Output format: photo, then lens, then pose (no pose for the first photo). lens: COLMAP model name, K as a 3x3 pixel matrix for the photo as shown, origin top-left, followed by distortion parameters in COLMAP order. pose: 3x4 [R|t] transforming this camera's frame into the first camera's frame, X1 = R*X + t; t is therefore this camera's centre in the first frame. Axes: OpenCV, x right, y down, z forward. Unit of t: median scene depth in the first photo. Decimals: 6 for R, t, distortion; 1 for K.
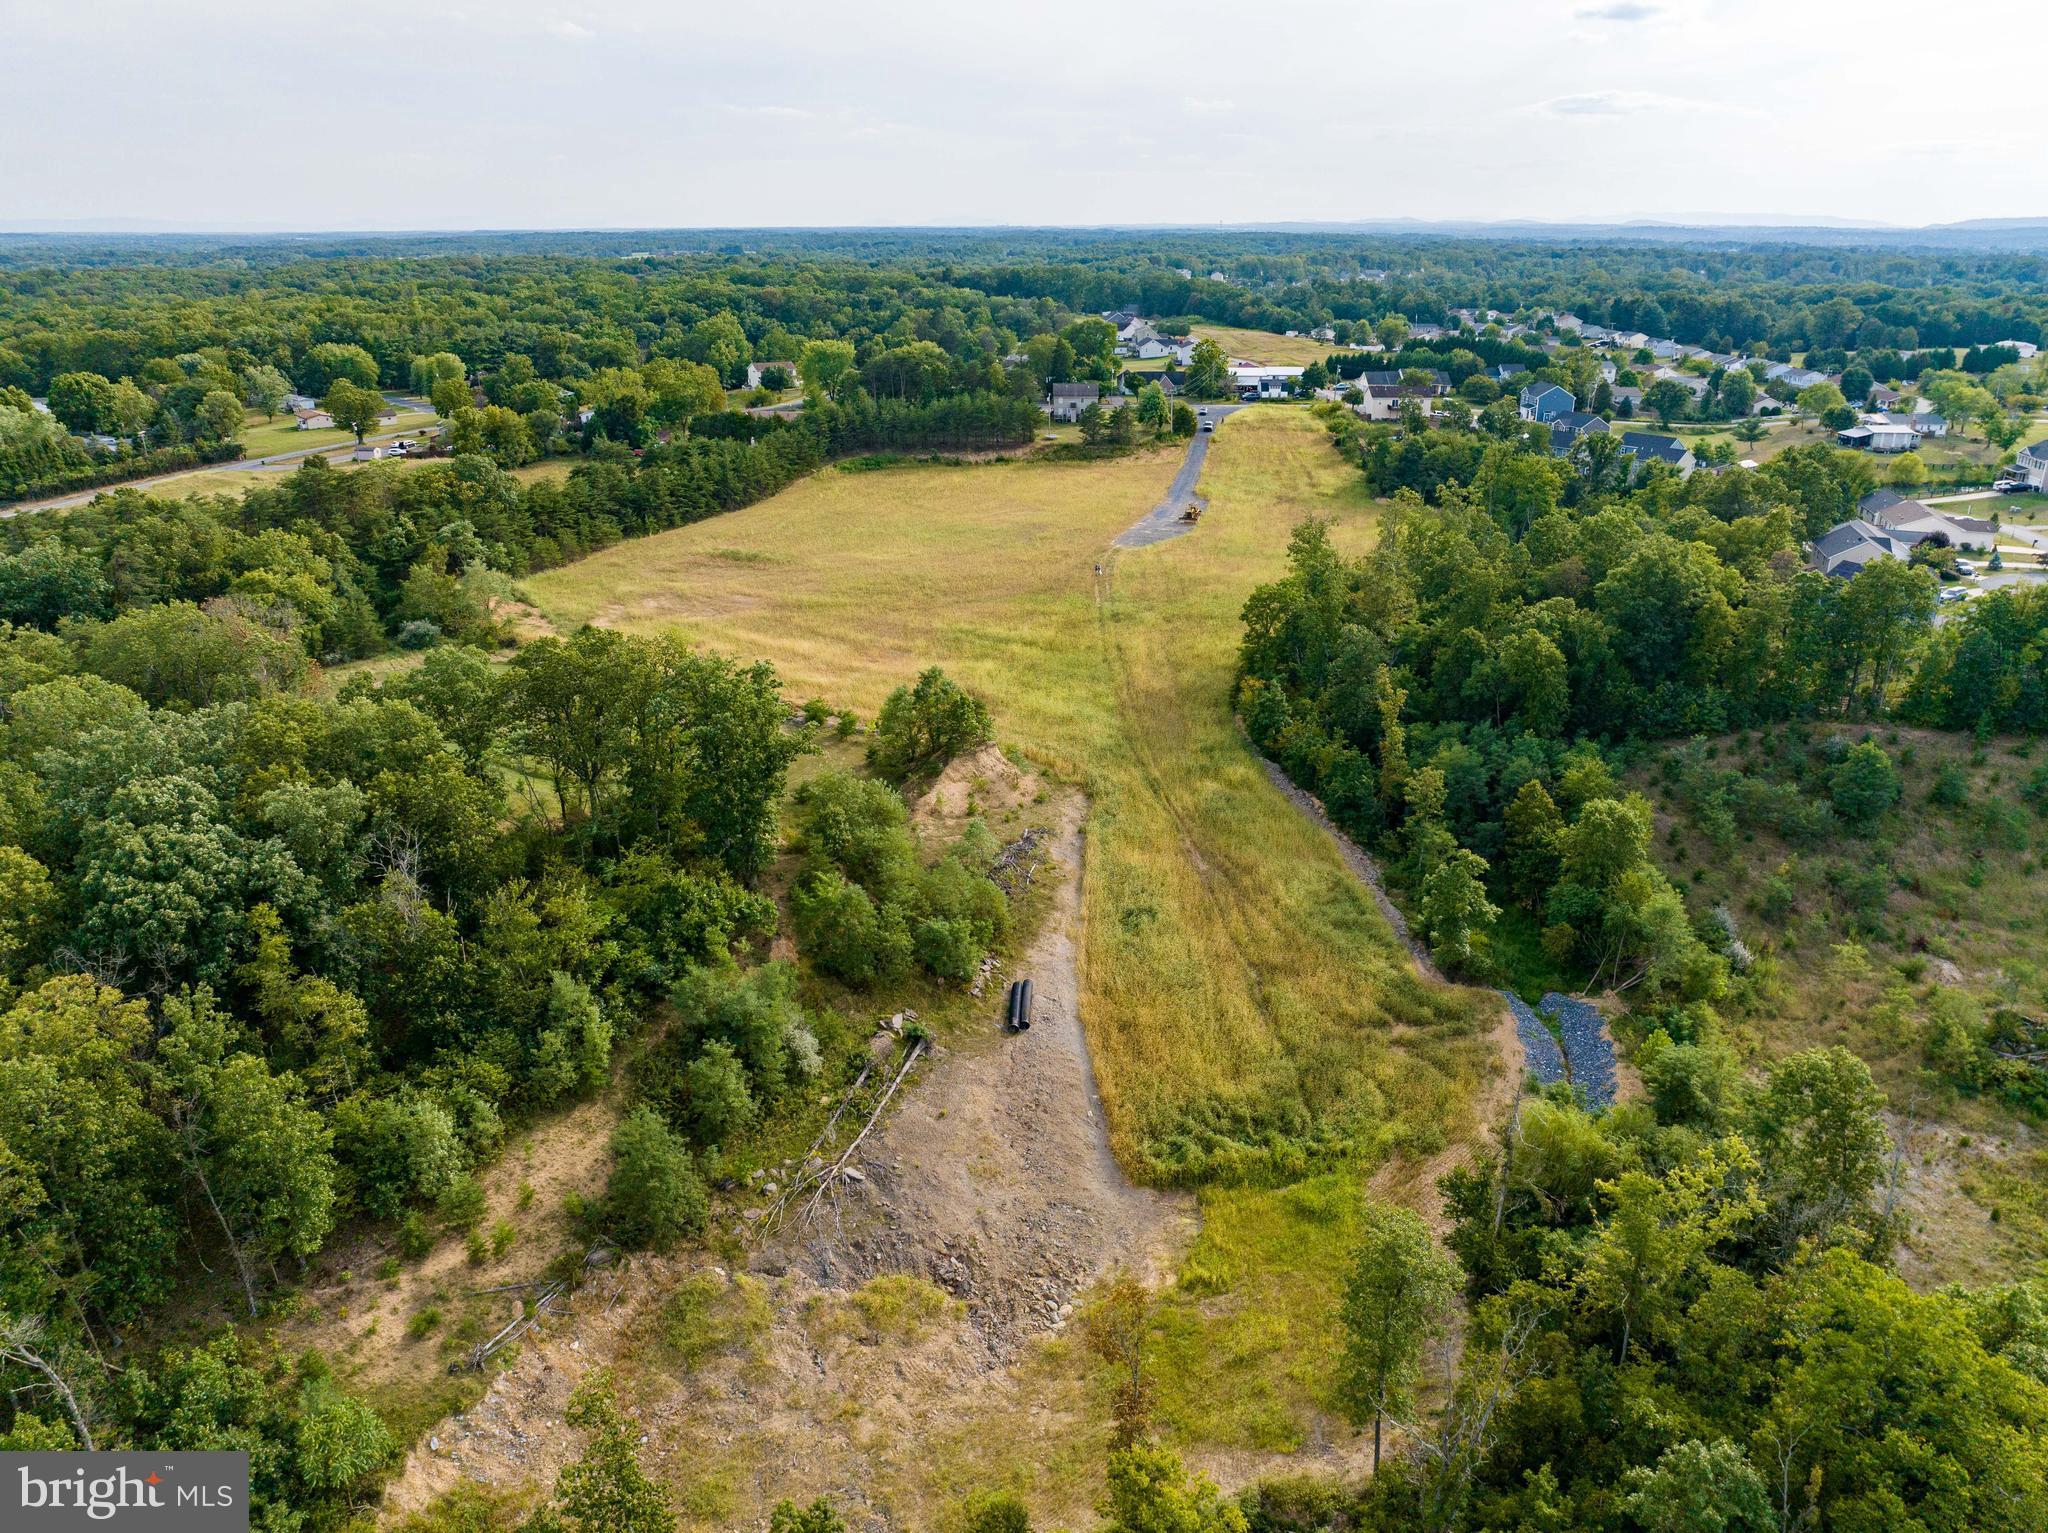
lens RADIAL K [[1450.6, 0, 1026.1], [0, 1450.6, 758.9], [0, 0, 1]] dist [-0.048971, 0.018239]
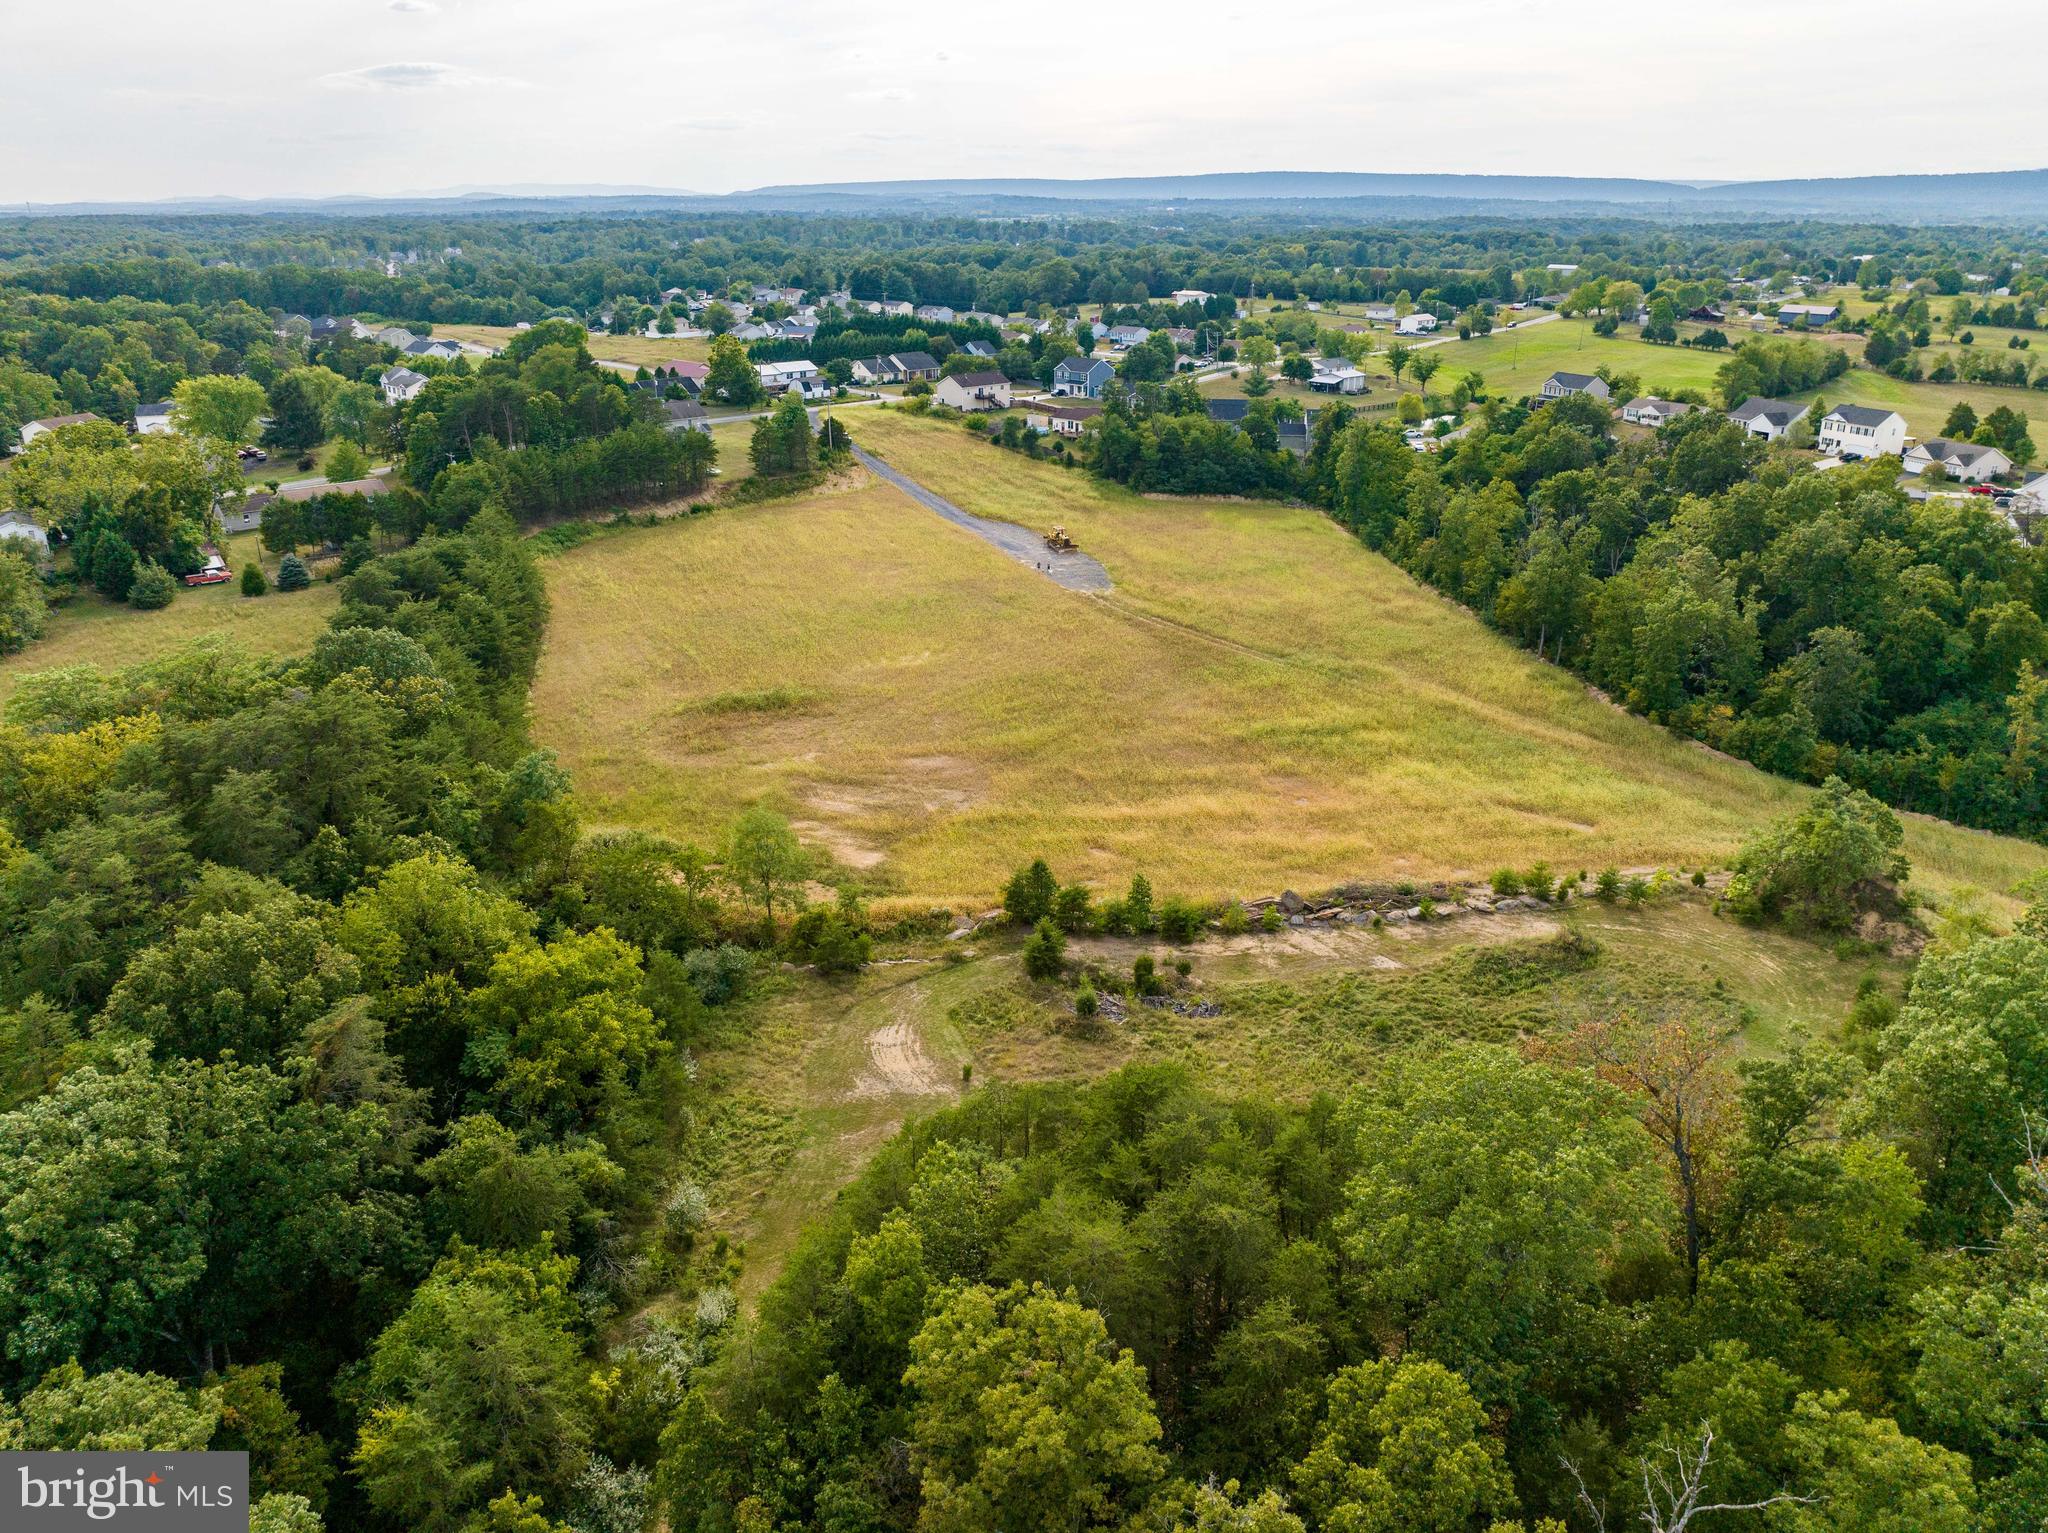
lens RADIAL K [[1450.6, 0, 1021.6], [0, 1450.6, 756.4], [0, 0, 1]] dist [-0.048971, 0.018239]
pose [[0.744564, -0.241786, 0.622225, -0.464742], [0.232553, 0.967660, 0.097740, -0.135075], [-0.625735, 0.071926, 0.776713, 0.361008]]
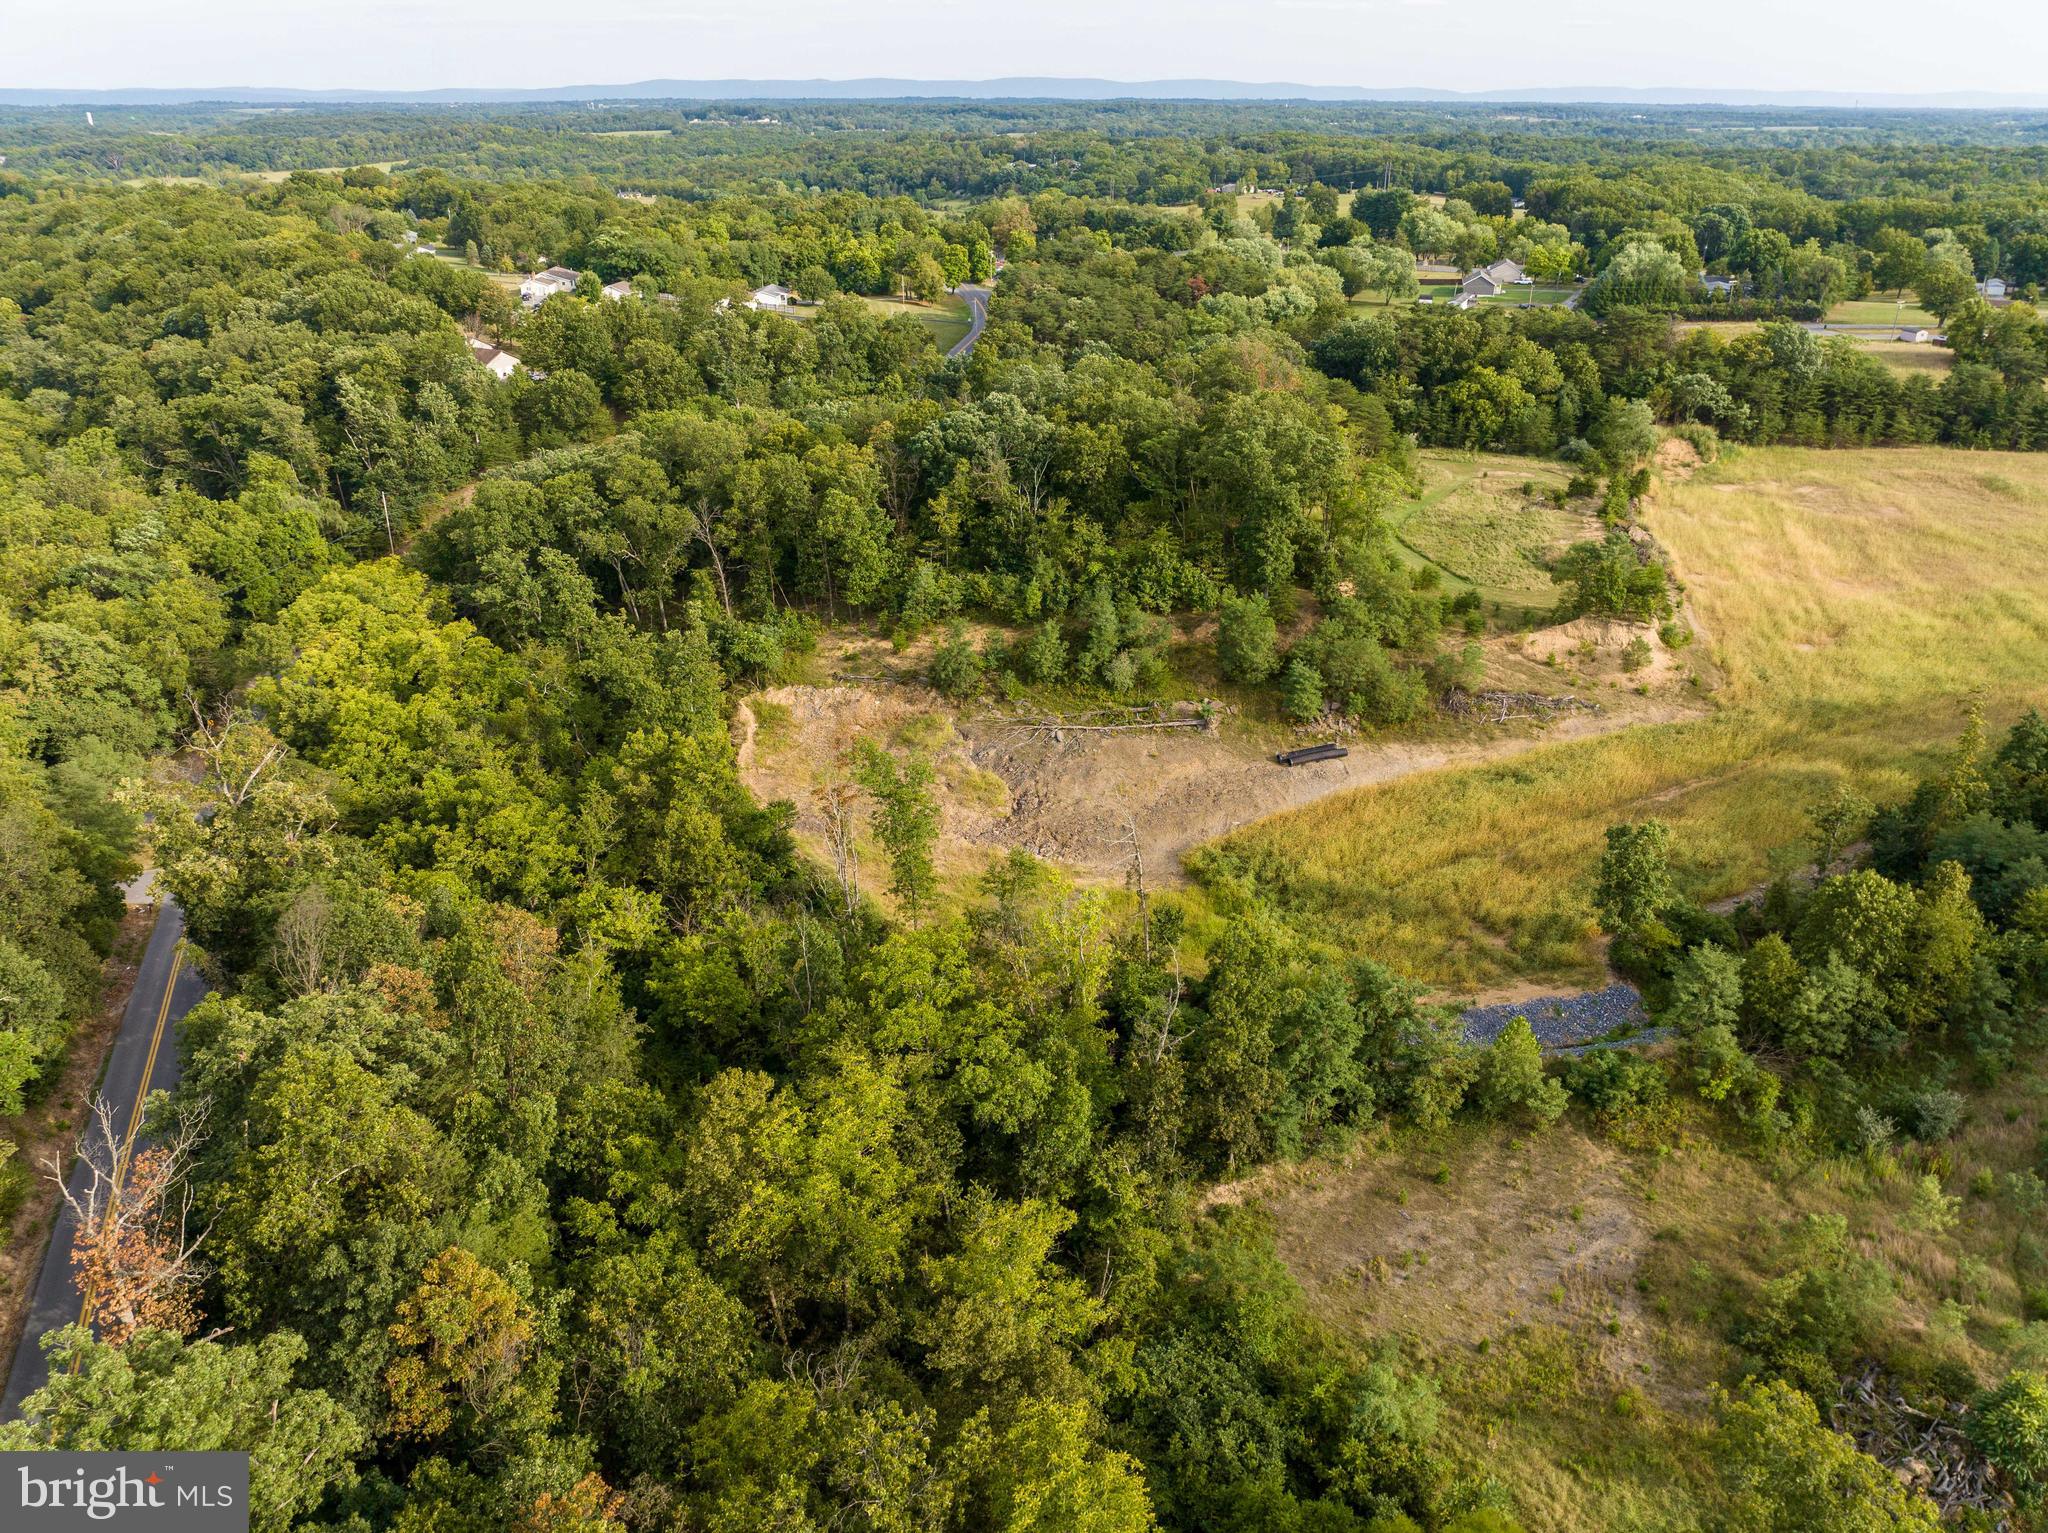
lens RADIAL K [[1450.6, 0, 1025.7], [0, 1450.6, 758.0], [0, 0, 1]] dist [-0.048971, 0.018239]
pose [[0.282328, 0.399623, -0.872119, 0.414191], [-0.334518, 0.893053, 0.300923, -0.046600], [0.899104, 0.206780, 0.385815, 0.135486]]
